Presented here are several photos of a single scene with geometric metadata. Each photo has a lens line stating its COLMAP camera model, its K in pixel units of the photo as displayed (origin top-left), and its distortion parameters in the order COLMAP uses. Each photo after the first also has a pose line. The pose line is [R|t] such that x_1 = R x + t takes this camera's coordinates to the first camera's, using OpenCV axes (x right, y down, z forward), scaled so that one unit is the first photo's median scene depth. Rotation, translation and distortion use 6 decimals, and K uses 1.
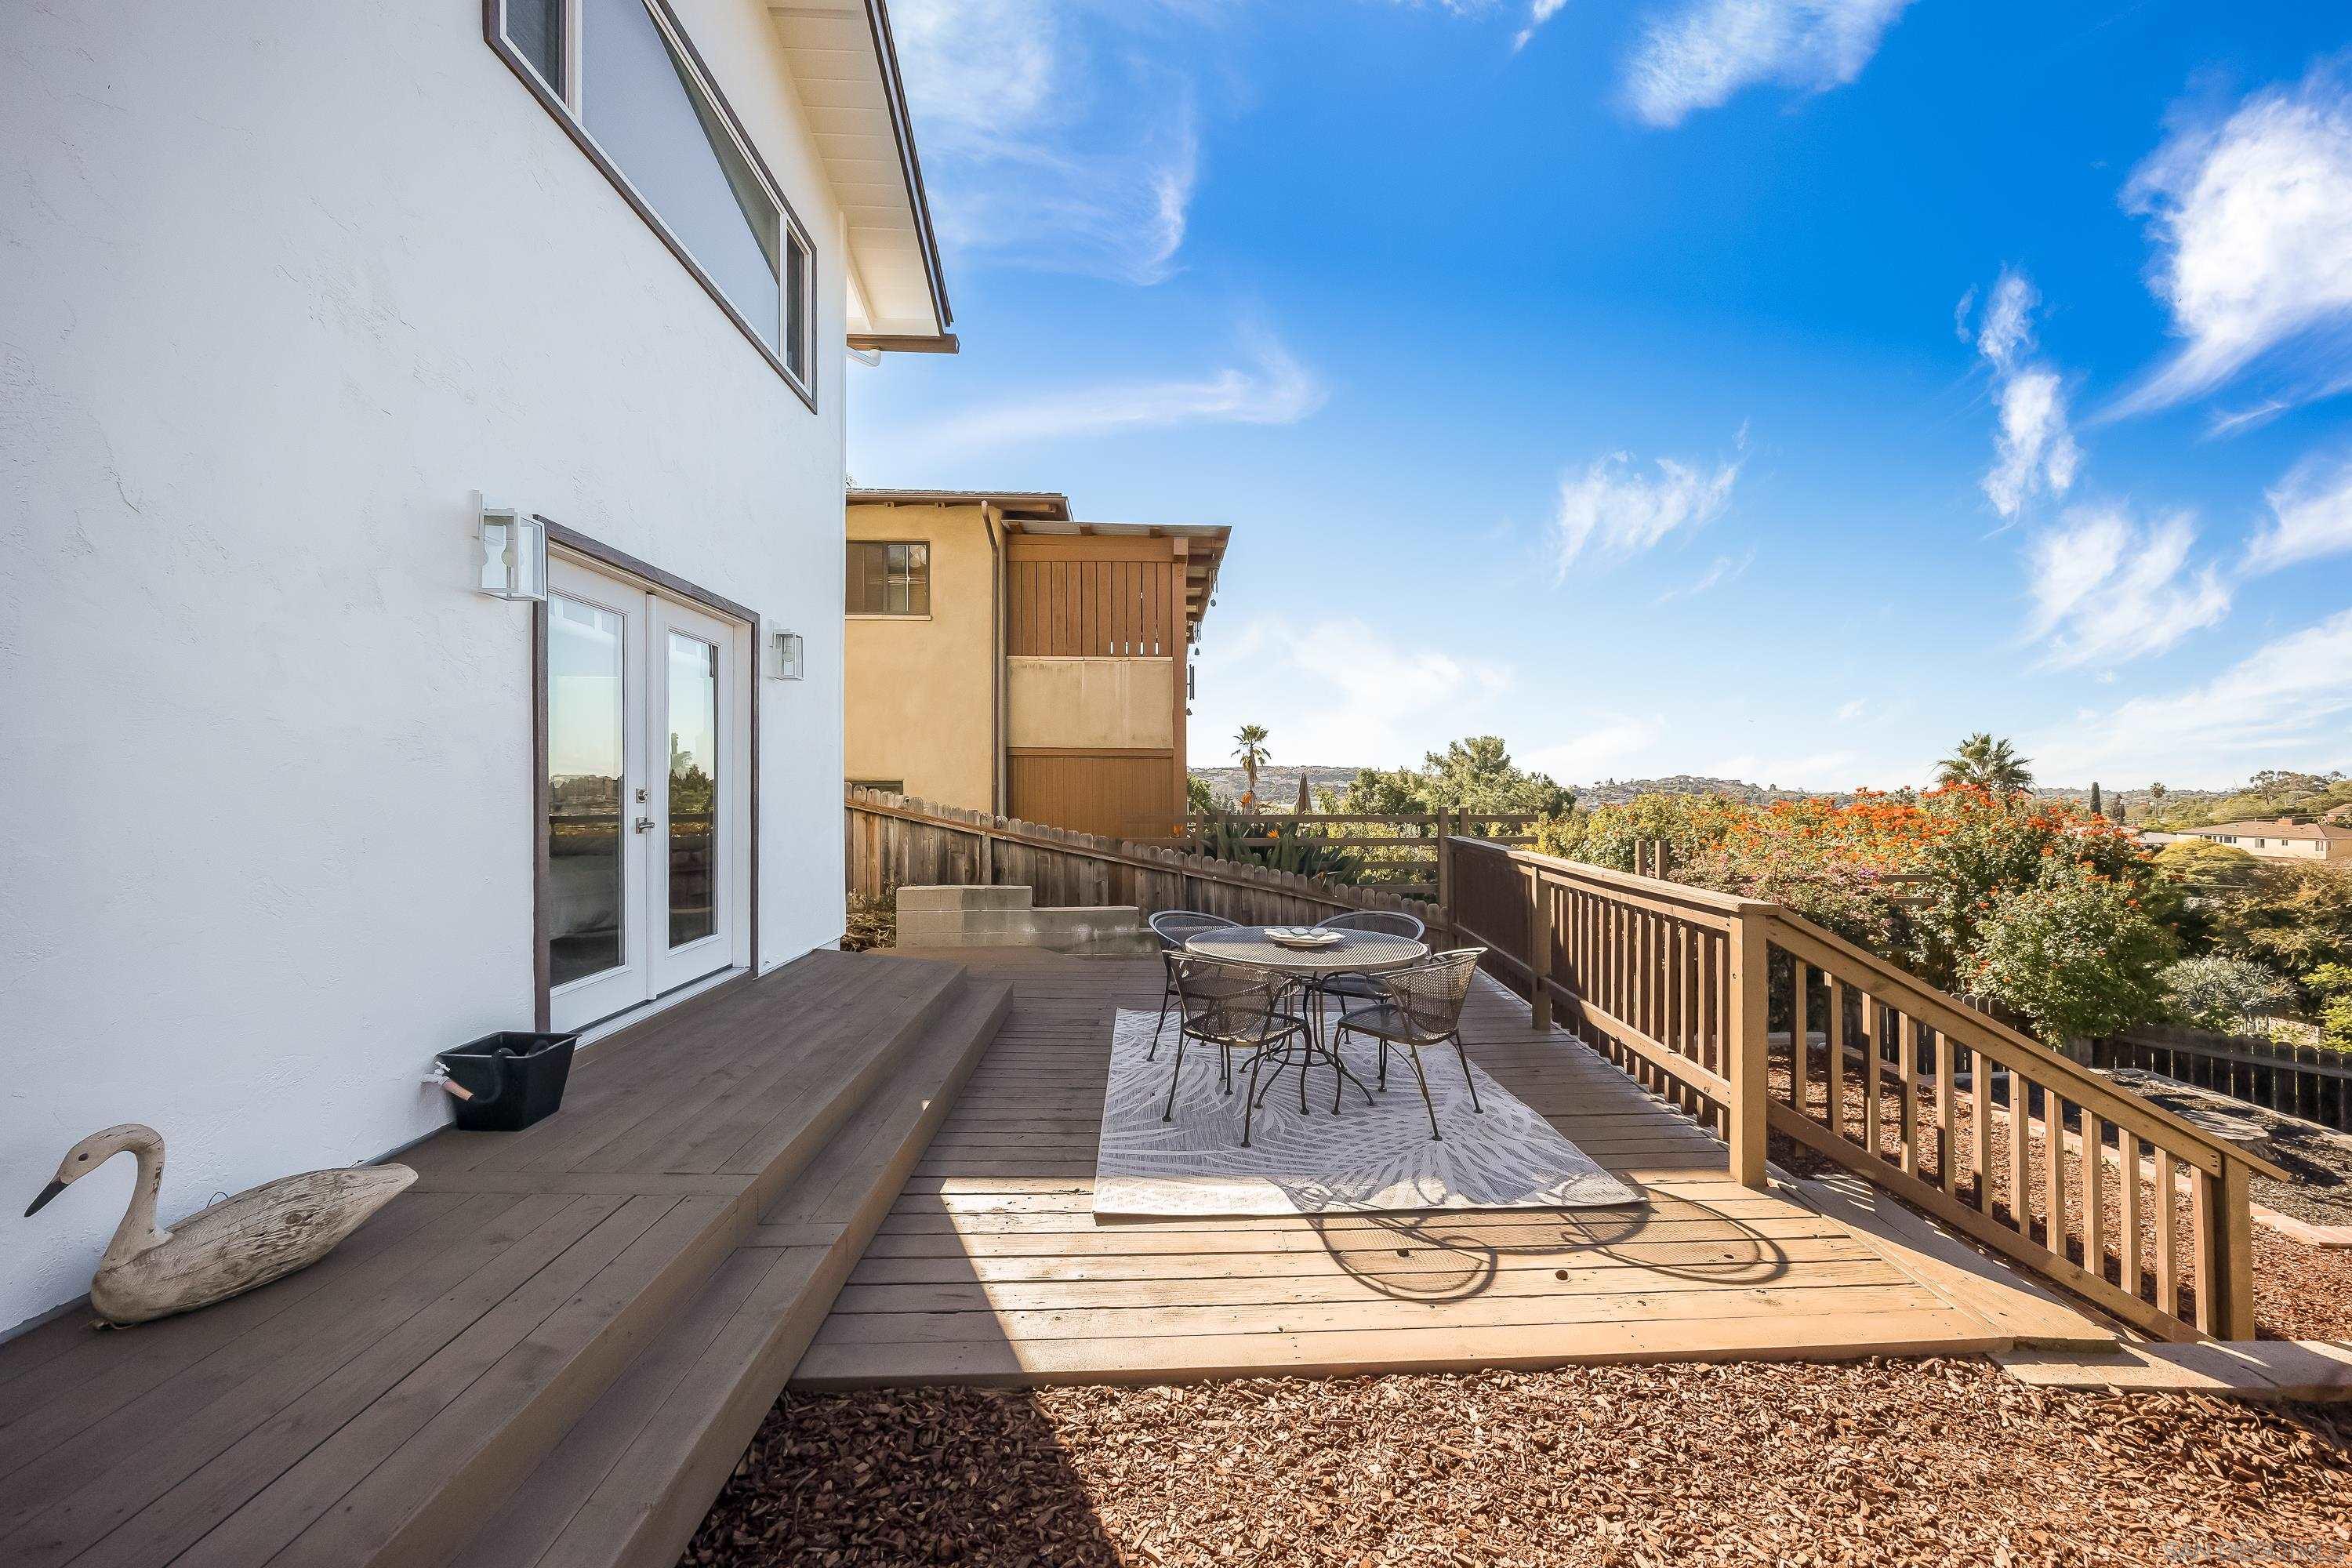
lens RADIAL K [[917.4, 0, 1179.4], [0, 917.4, 794.4], [0, 0, 1]] dist [-0.002029, -0.000251]
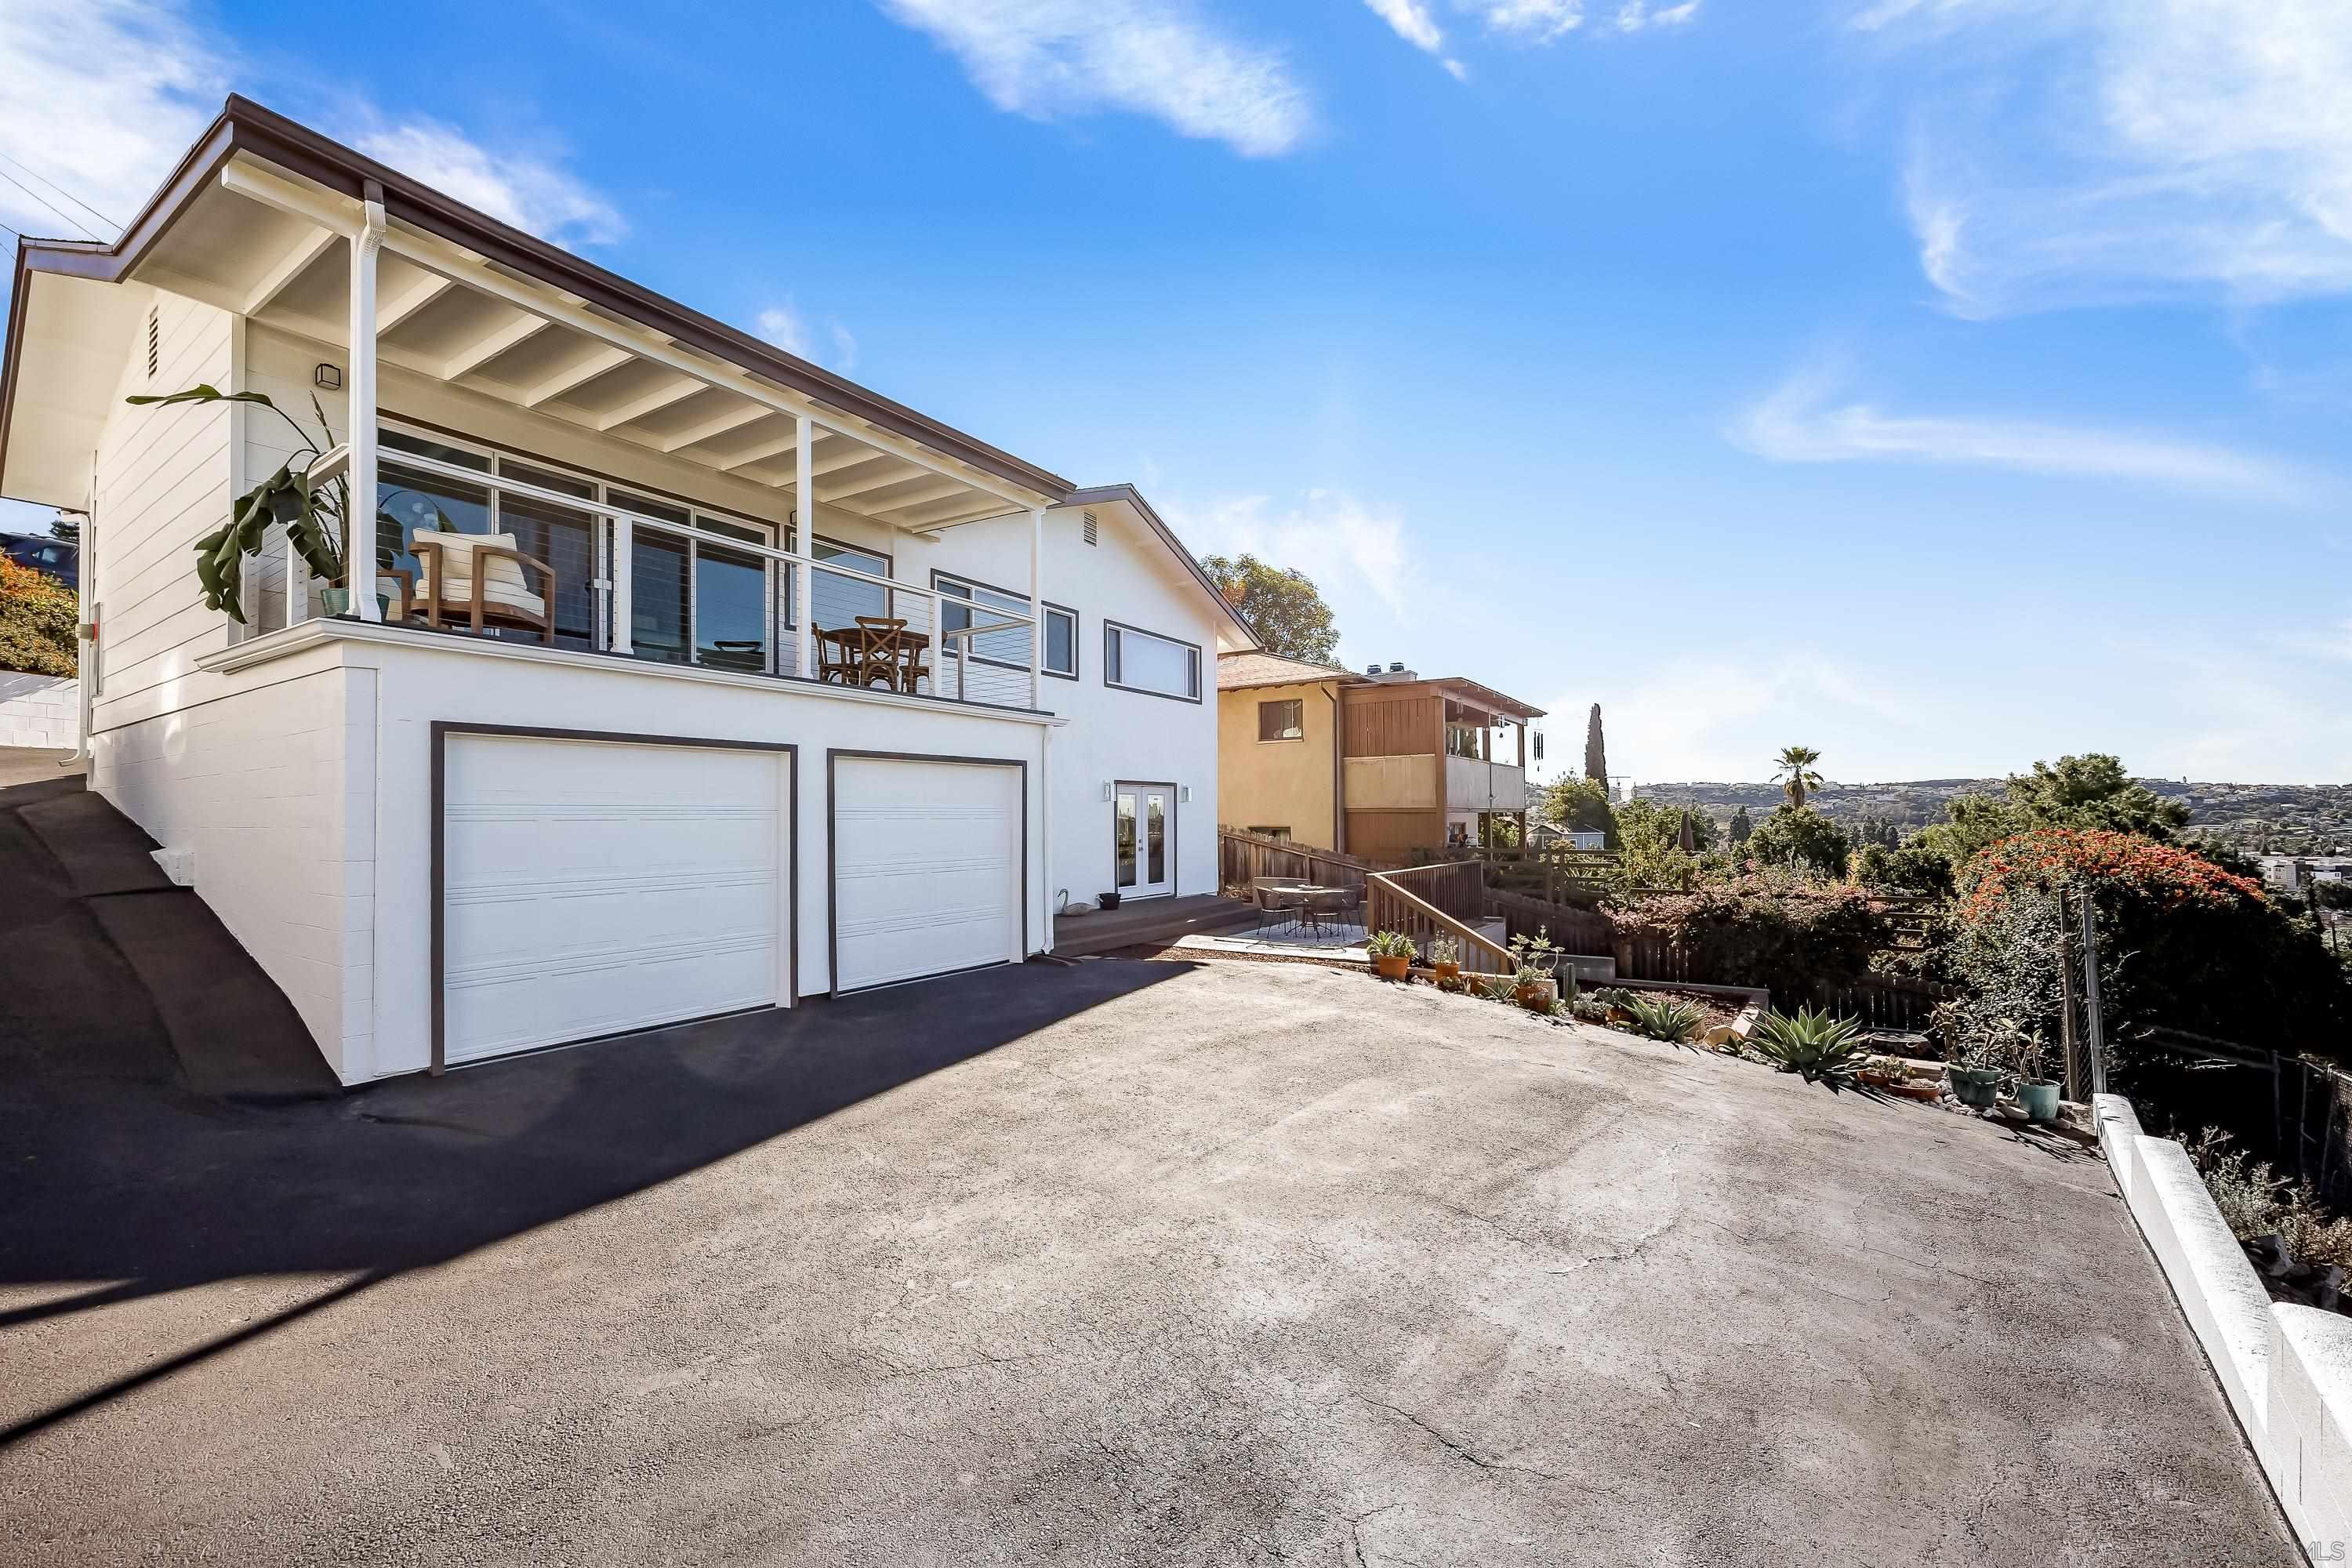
lens RADIAL K [[917.4, 0, 1179.4], [0, 917.4, 794.4], [0, 0, 1]] dist [-0.002029, -0.000251]
pose [[0.824734, -0.018011, -0.565233, 1.654975], [0.003055, 0.999620, -0.027395, -0.088162], [0.565512, 0.020866, 0.824476, -1.991251]]
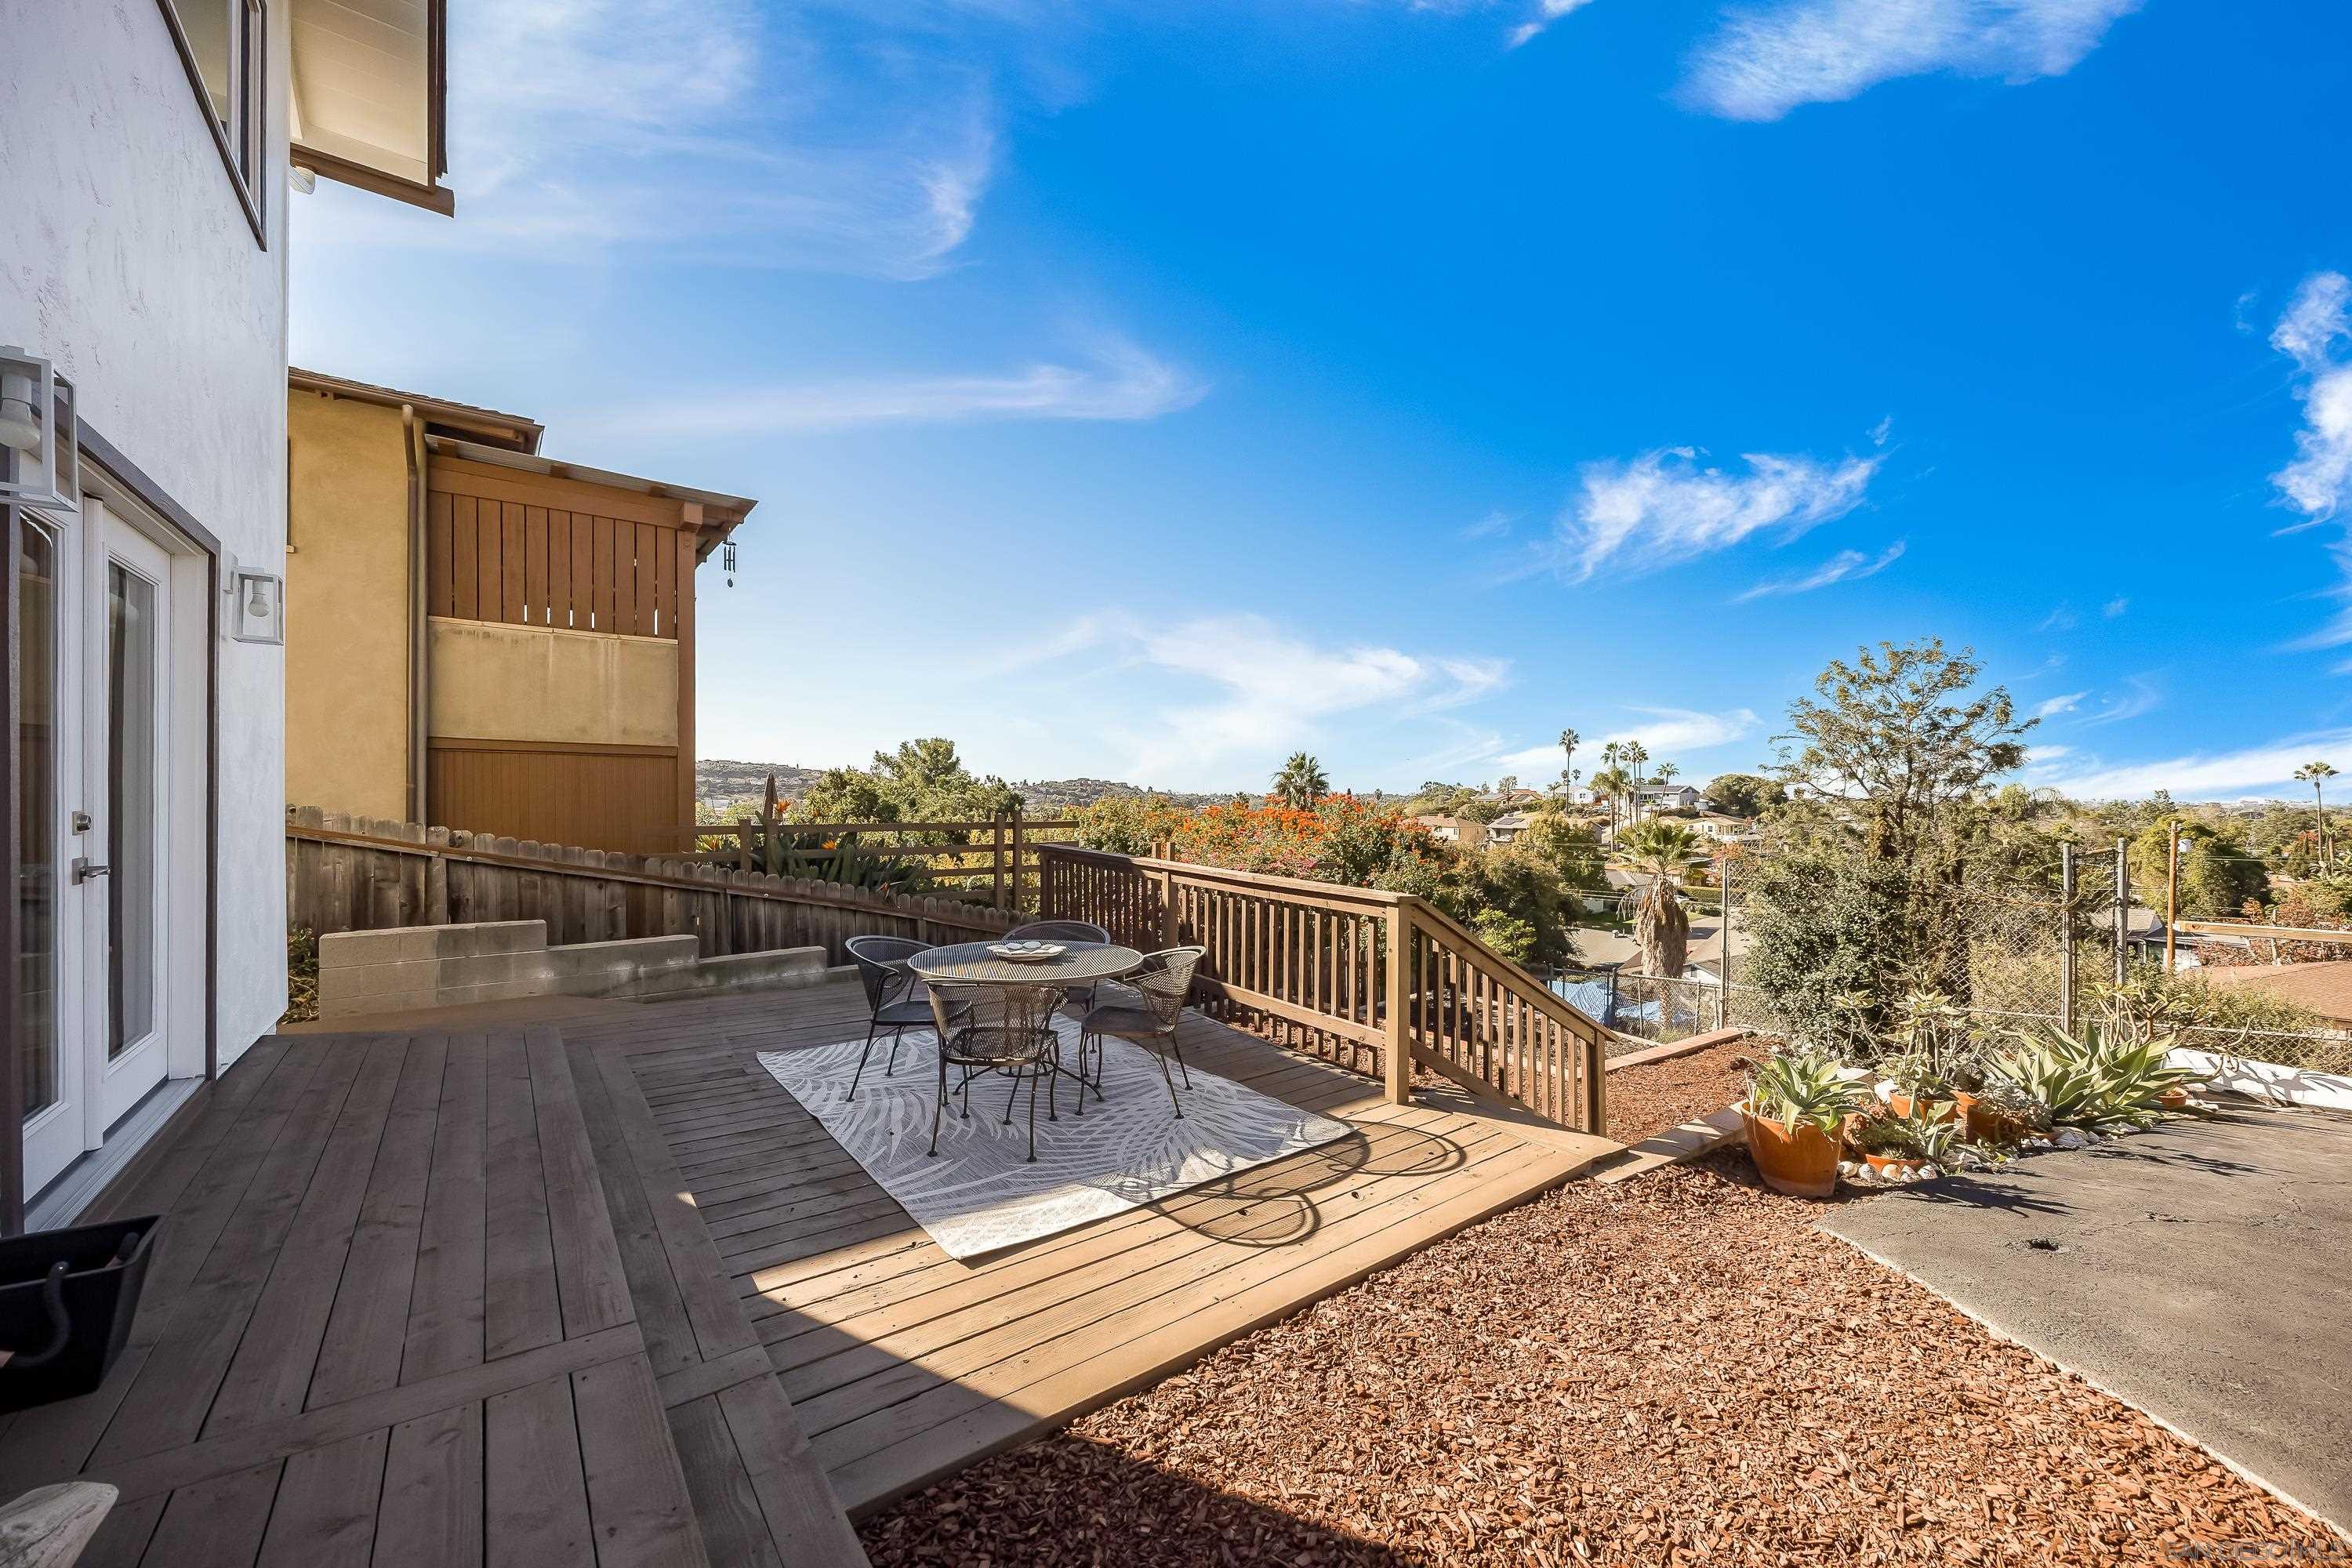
lens RADIAL K [[917.2, 0, 1198.3], [0, 917.2, 796.4], [0, 0, 1]] dist [0.000228, 0.000161]
pose [[0.811012, 0.005911, 0.584999, -0.333019], [-0.007678, 0.999970, 0.000540, -0.022291], [-0.584979, -0.004930, 0.811034, 0.056333]]
